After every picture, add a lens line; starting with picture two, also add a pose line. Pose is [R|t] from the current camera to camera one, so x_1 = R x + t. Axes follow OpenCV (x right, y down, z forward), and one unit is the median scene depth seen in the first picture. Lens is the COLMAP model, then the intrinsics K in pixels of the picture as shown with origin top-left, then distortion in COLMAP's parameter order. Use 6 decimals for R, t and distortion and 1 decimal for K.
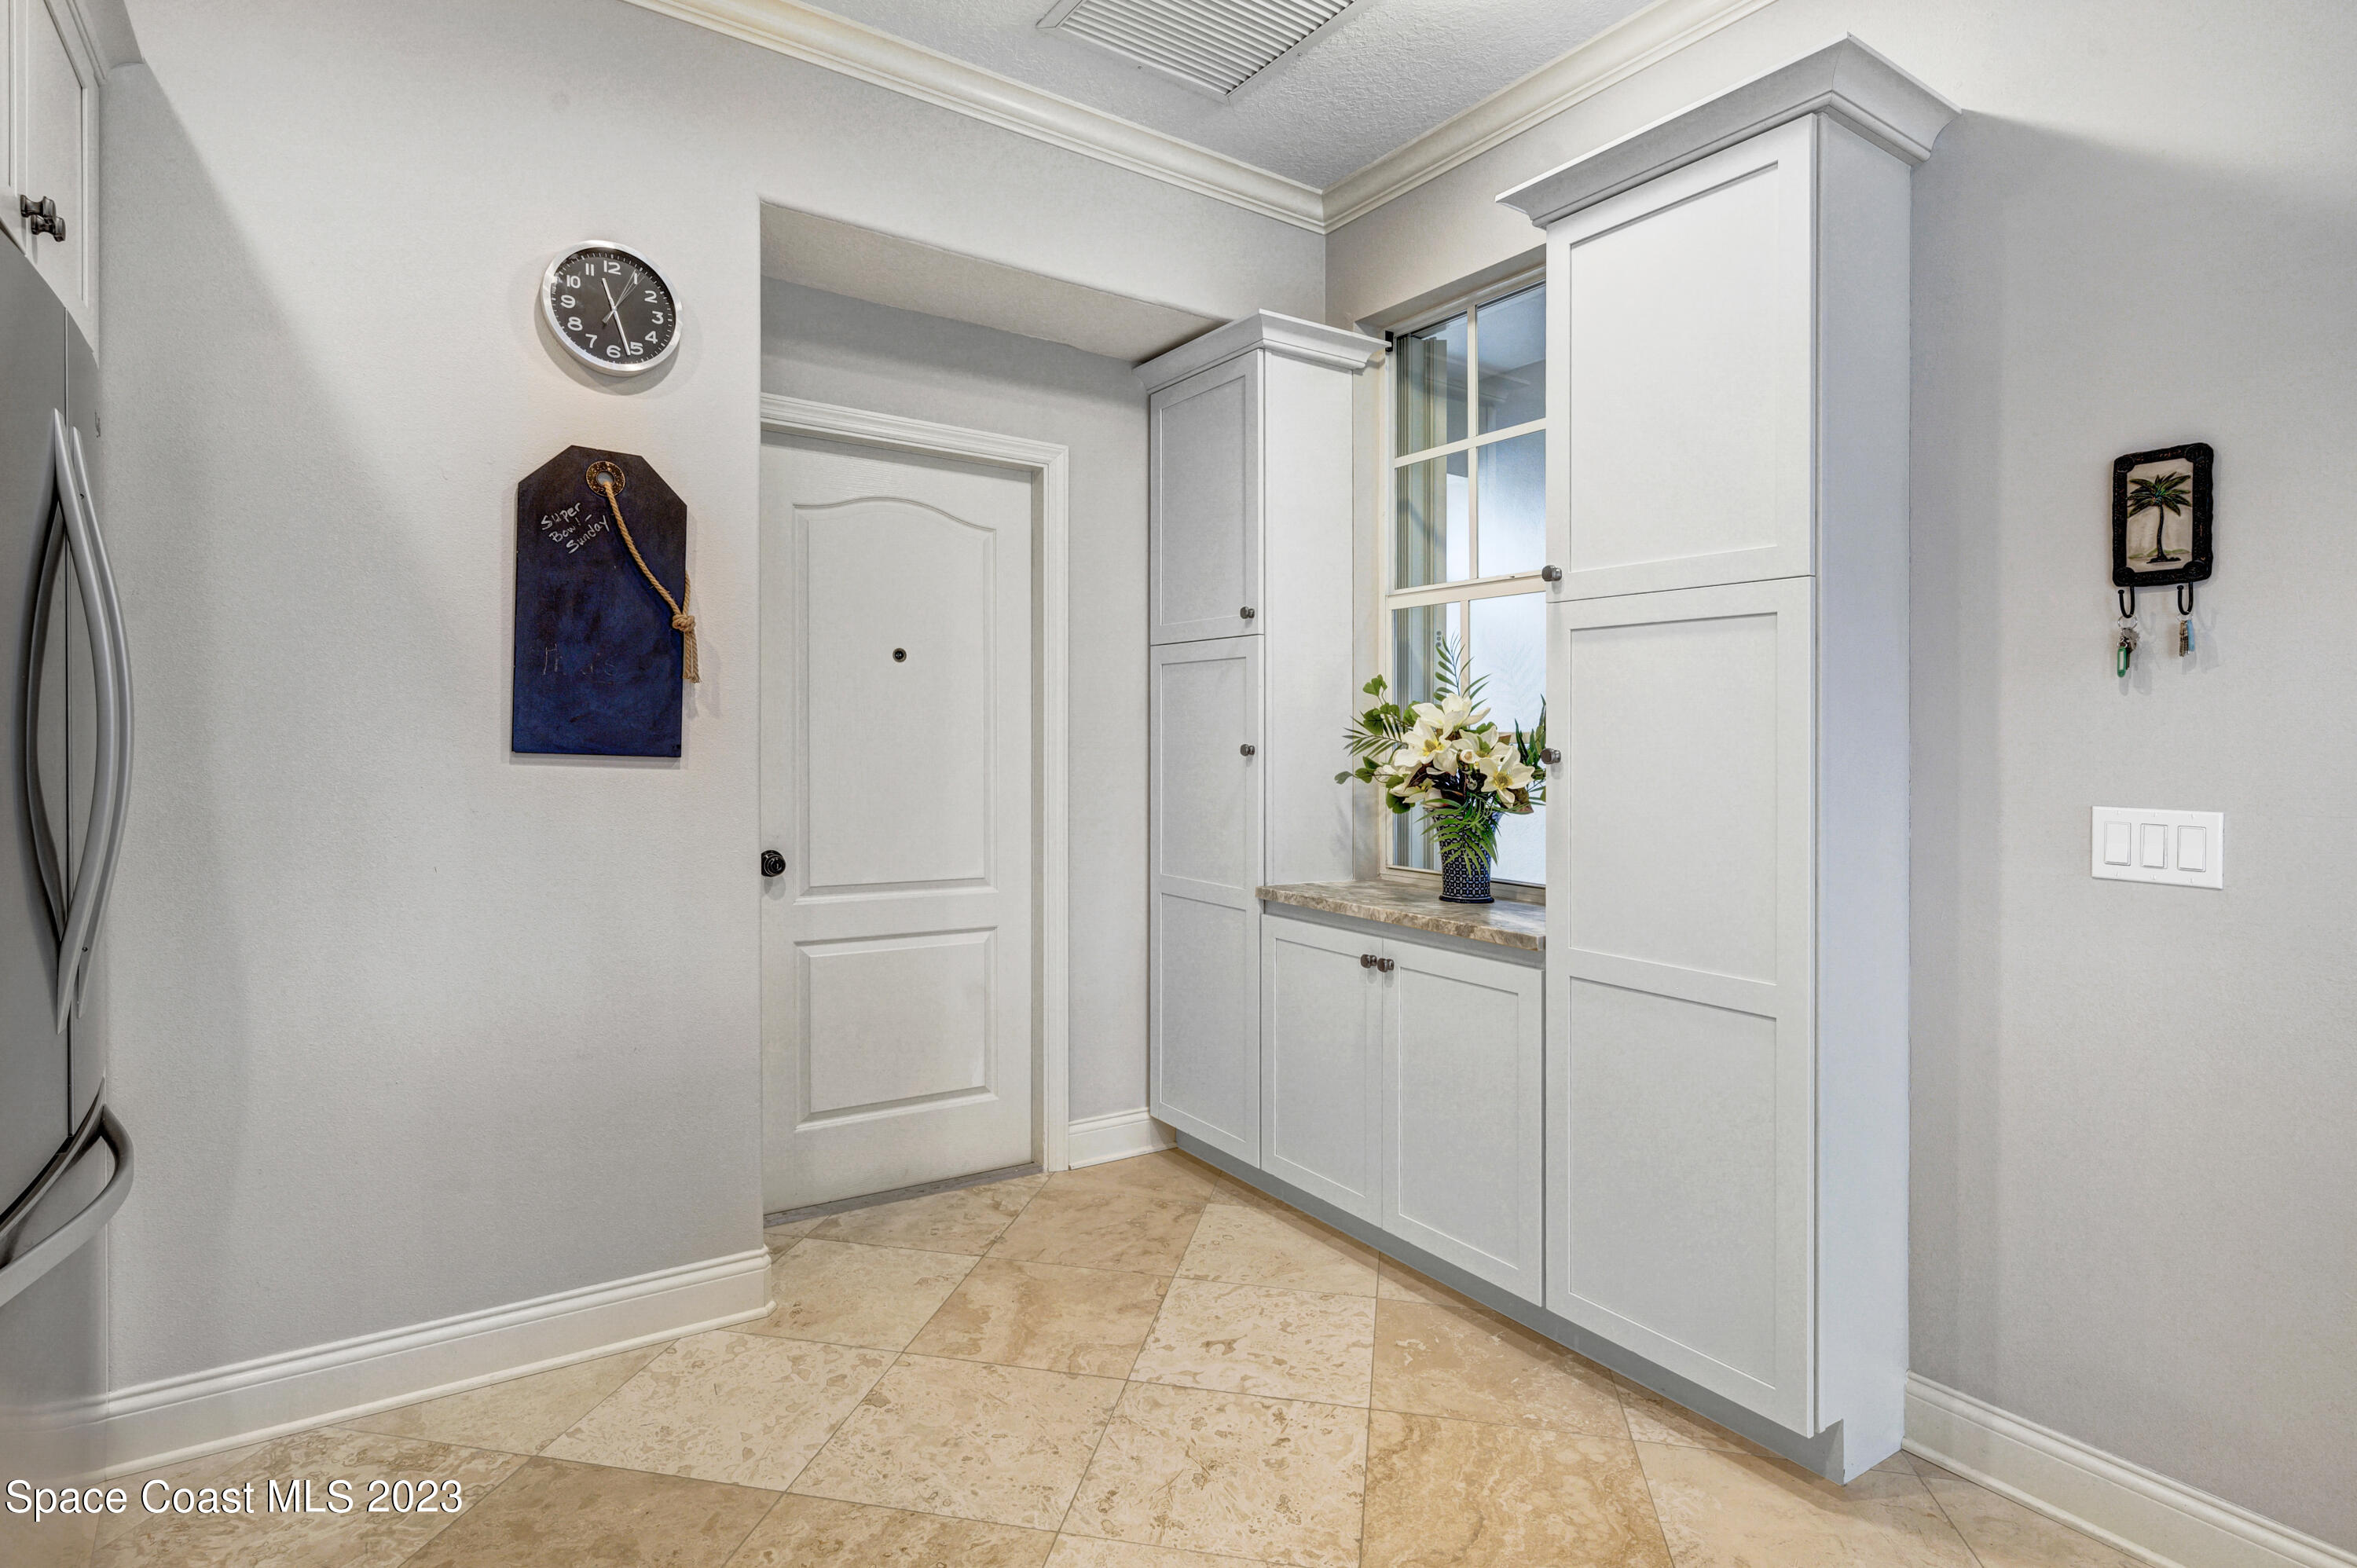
lens RADIAL K [[1185.1, 0, 1194.9], [0, 1185.1, 722.2], [0, 0, 1]] dist [0.005377, -0.001478]
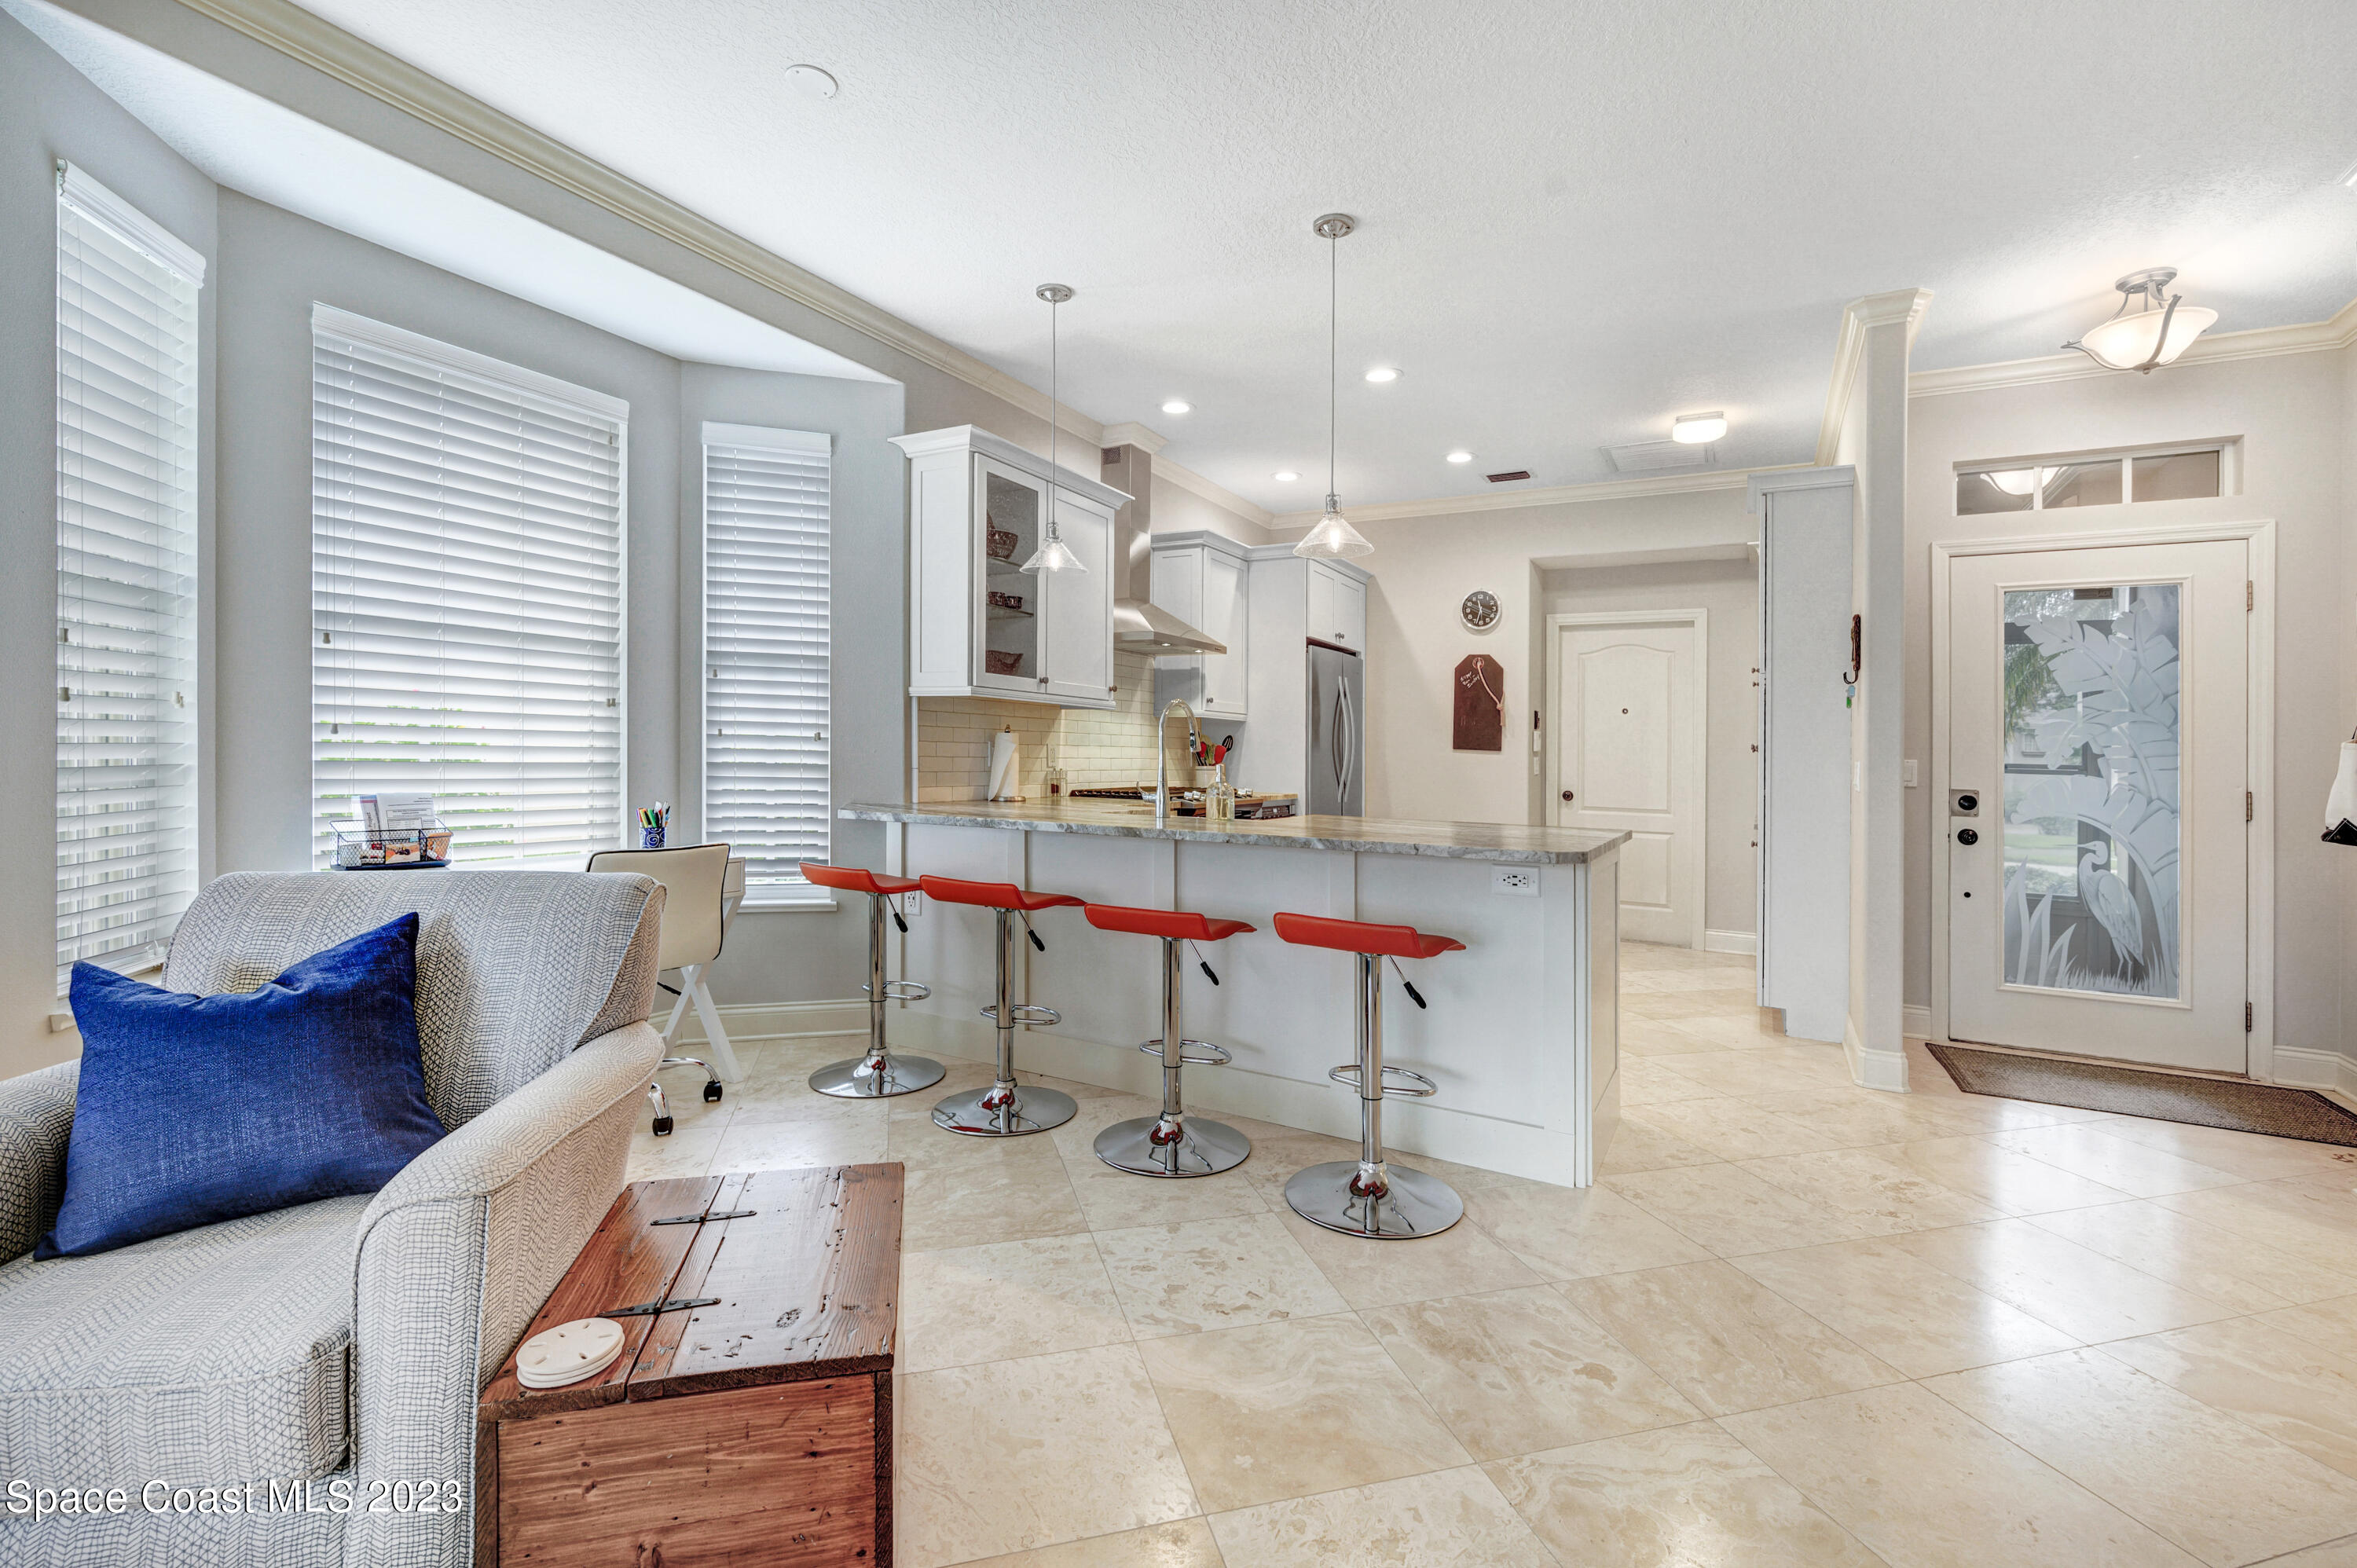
lens RADIAL K [[1030.5, 0, 1187.5], [0, 1030.5, 734.6], [0, 0, 1]] dist [-0.012974, -0.000382]
pose [[0.461921, -0.016483, -0.886768, 1.646318], [-0.001497, 0.999811, -0.019364, 0.043611], [0.886920, 0.010272, 0.461809, -1.003940]]
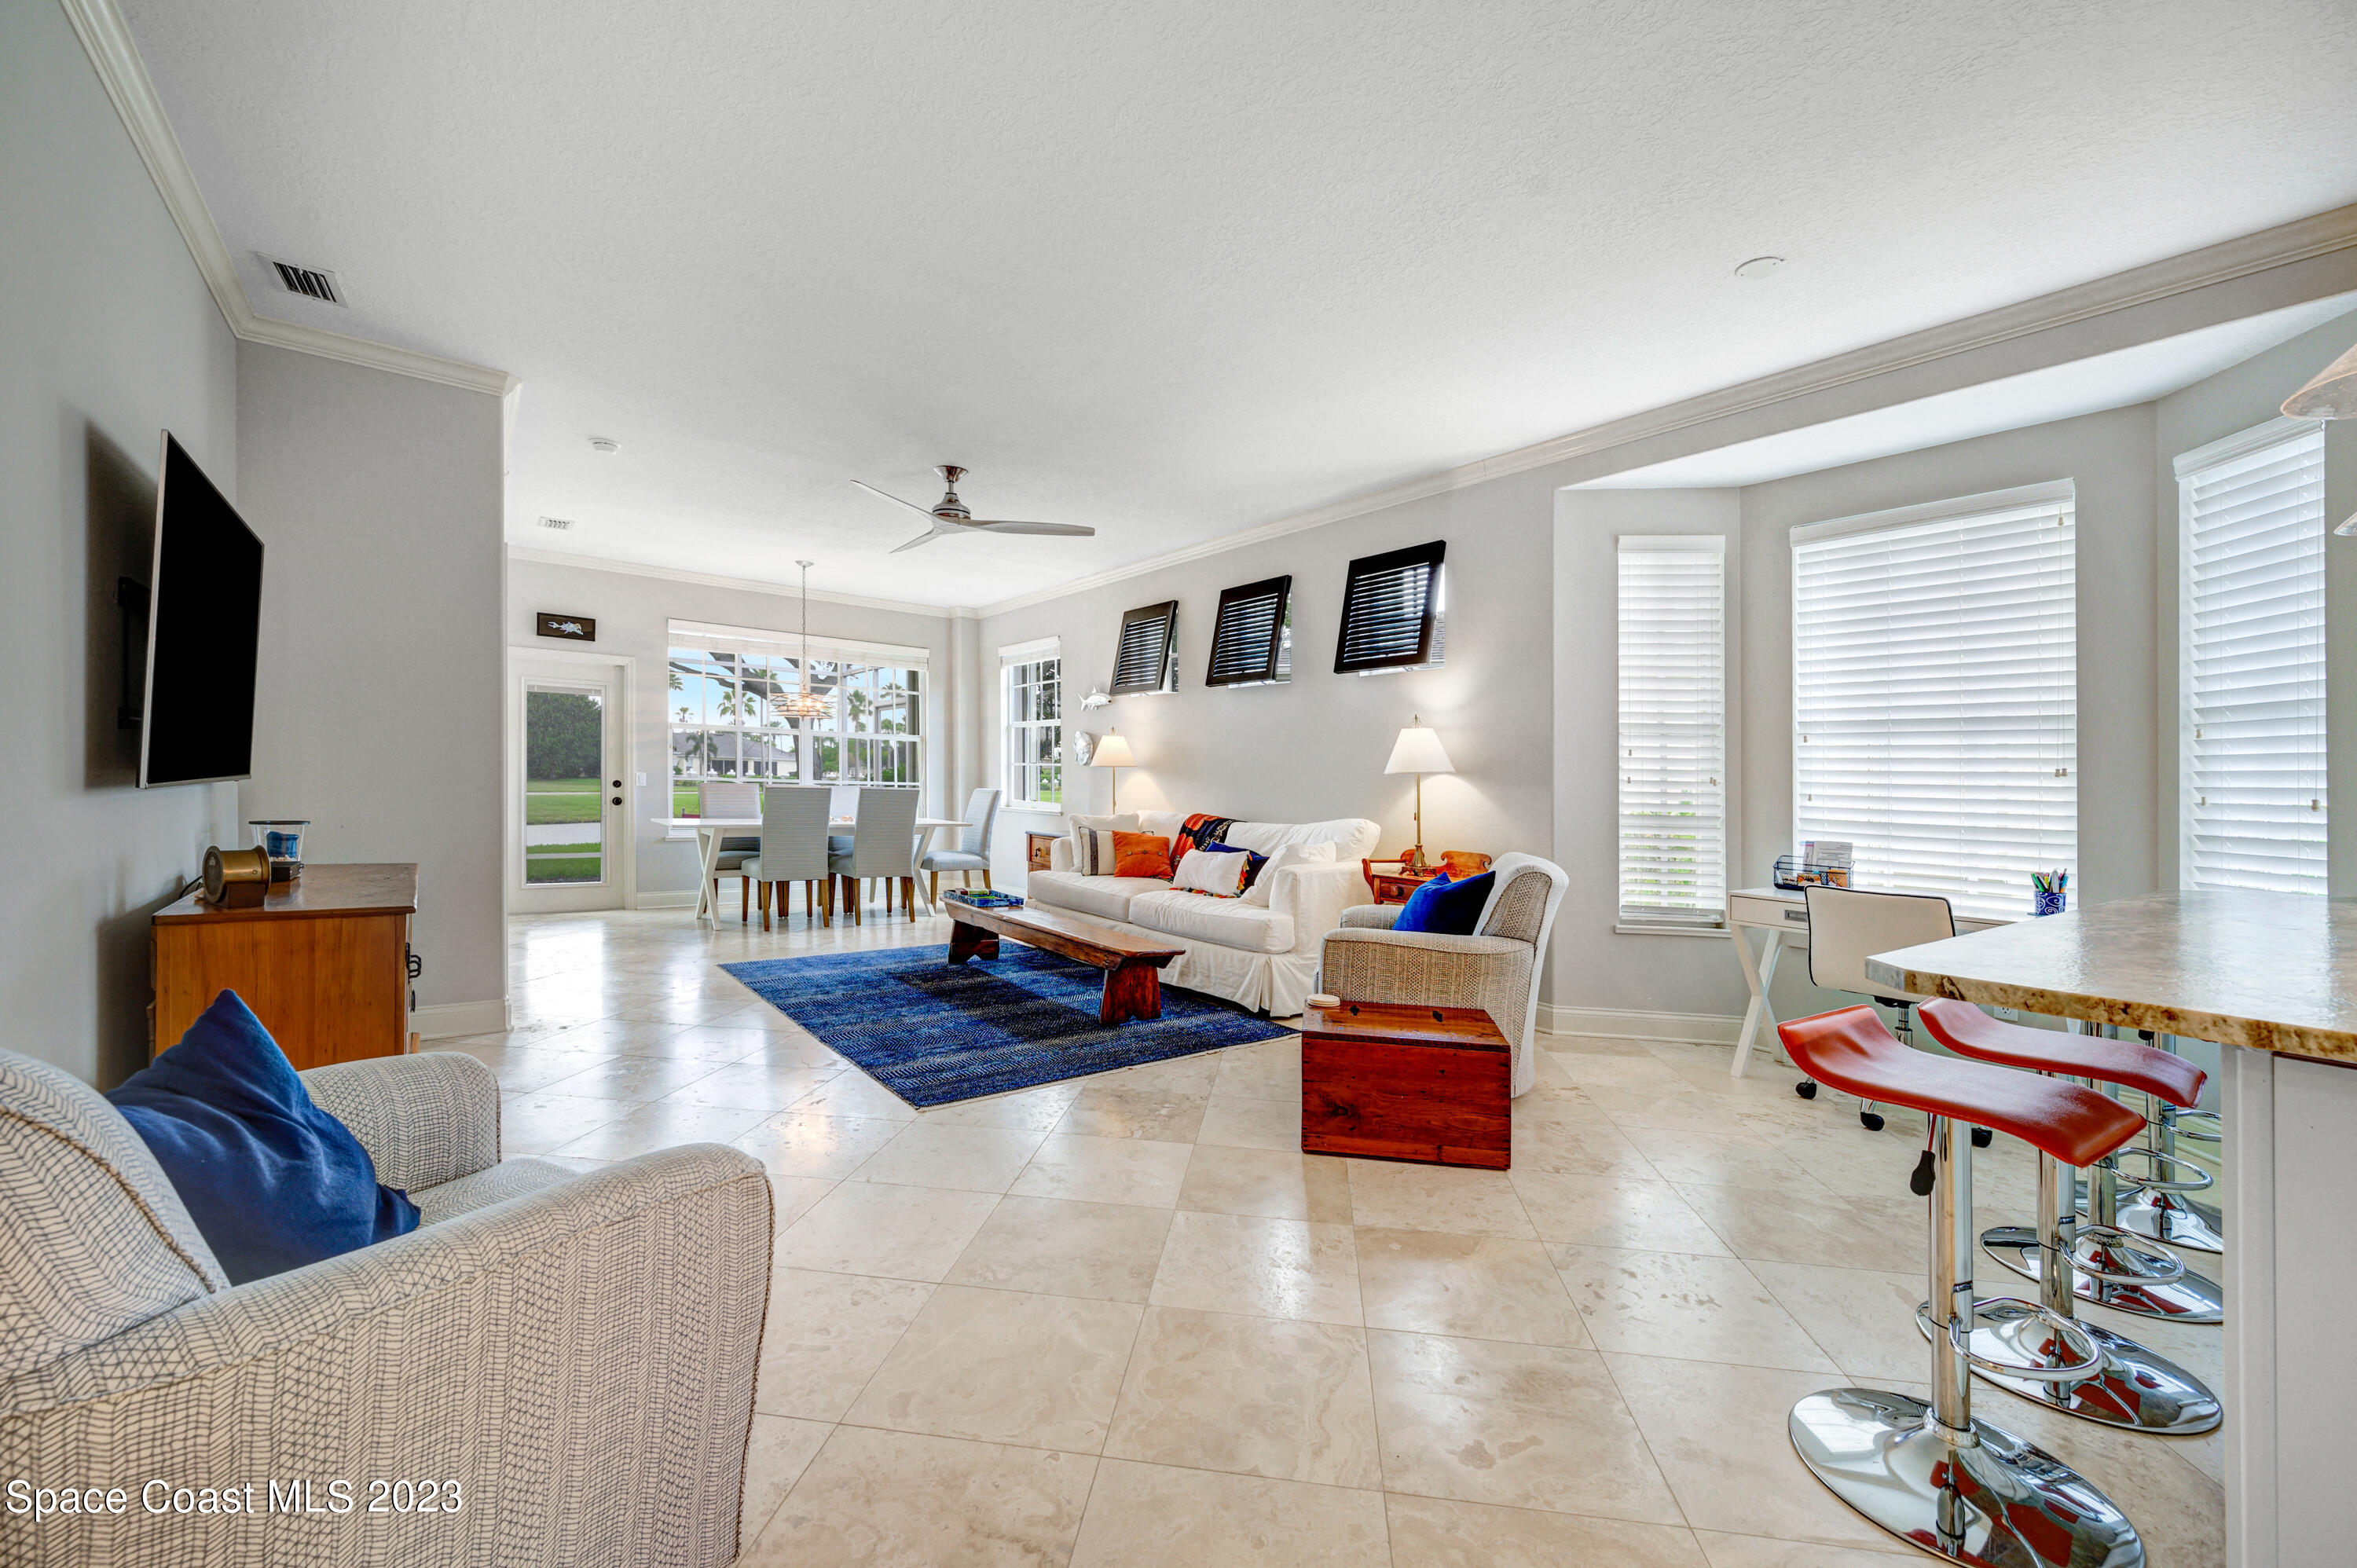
lens RADIAL K [[930.6, 0, 1188.9], [0, 930.6, 787.0], [0, 0, 1]] dist [-0.002189, -0.000777]
pose [[-0.996832, -0.037025, -0.070391, 1.327190], [-0.036171, 0.999256, -0.013367, 0.061690], [0.070834, -0.010779, -0.997430, 0.372463]]
